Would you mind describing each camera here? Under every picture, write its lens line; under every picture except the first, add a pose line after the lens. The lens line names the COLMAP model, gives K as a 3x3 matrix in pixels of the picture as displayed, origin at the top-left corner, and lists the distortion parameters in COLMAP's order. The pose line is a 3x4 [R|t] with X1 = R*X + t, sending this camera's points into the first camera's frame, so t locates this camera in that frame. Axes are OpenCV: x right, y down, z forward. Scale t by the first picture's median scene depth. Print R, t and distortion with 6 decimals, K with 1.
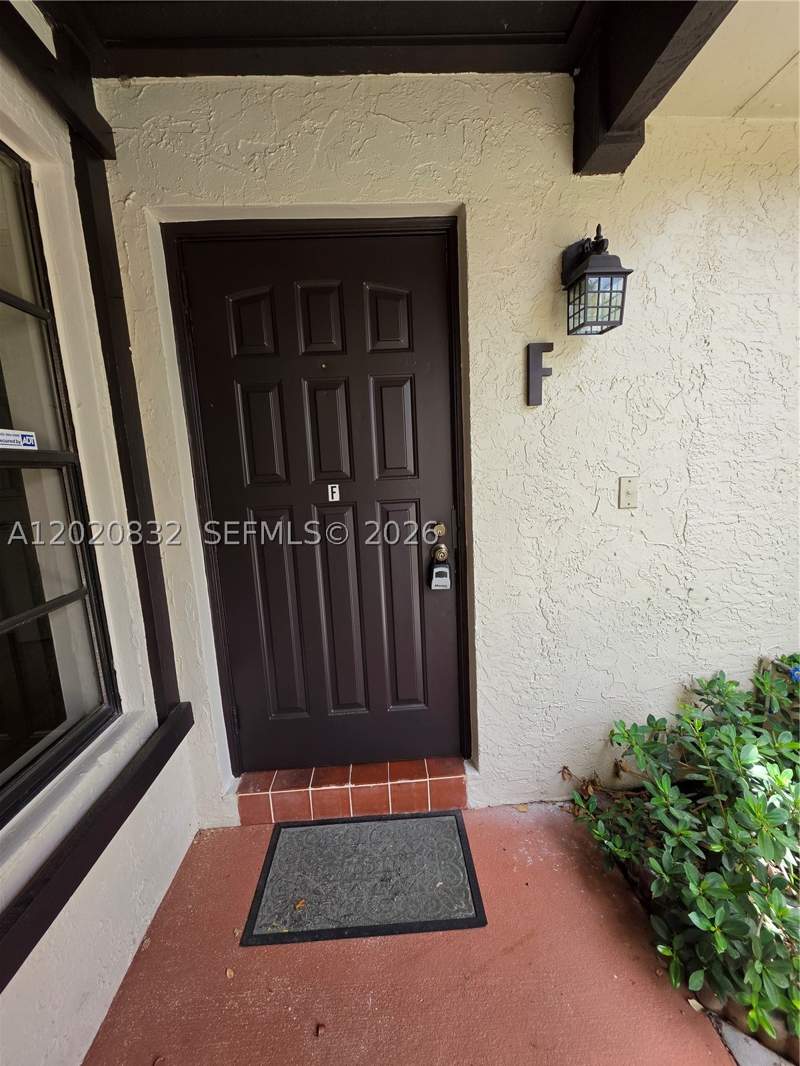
lens RADIAL K [[430.8, 0, 403.5], [0, 430.8, 536.6], [0, 0, 1]] dist [-0.002858, 0.000330]
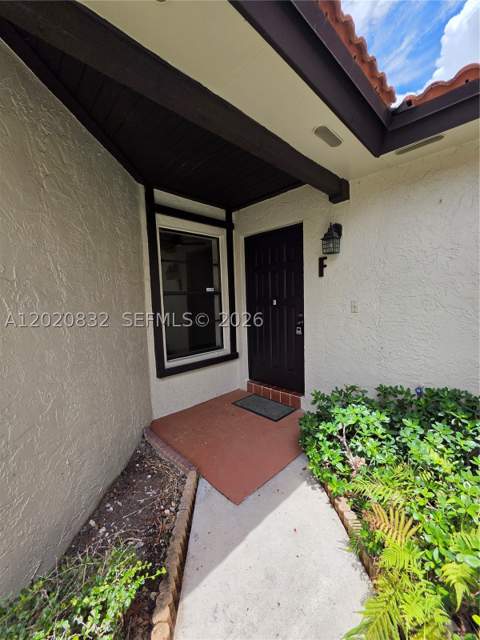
lens RADIAL K [[258.6, 0, 239.1], [0, 258.6, 320.1], [0, 0, 1]] dist [-0.002858, 0.000330]
pose [[0.655010, 0.092182, -0.749976, 1.347916], [-0.118526, 0.992778, 0.018508, 0.040157], [0.746266, 0.076769, 0.661206, -0.648132]]
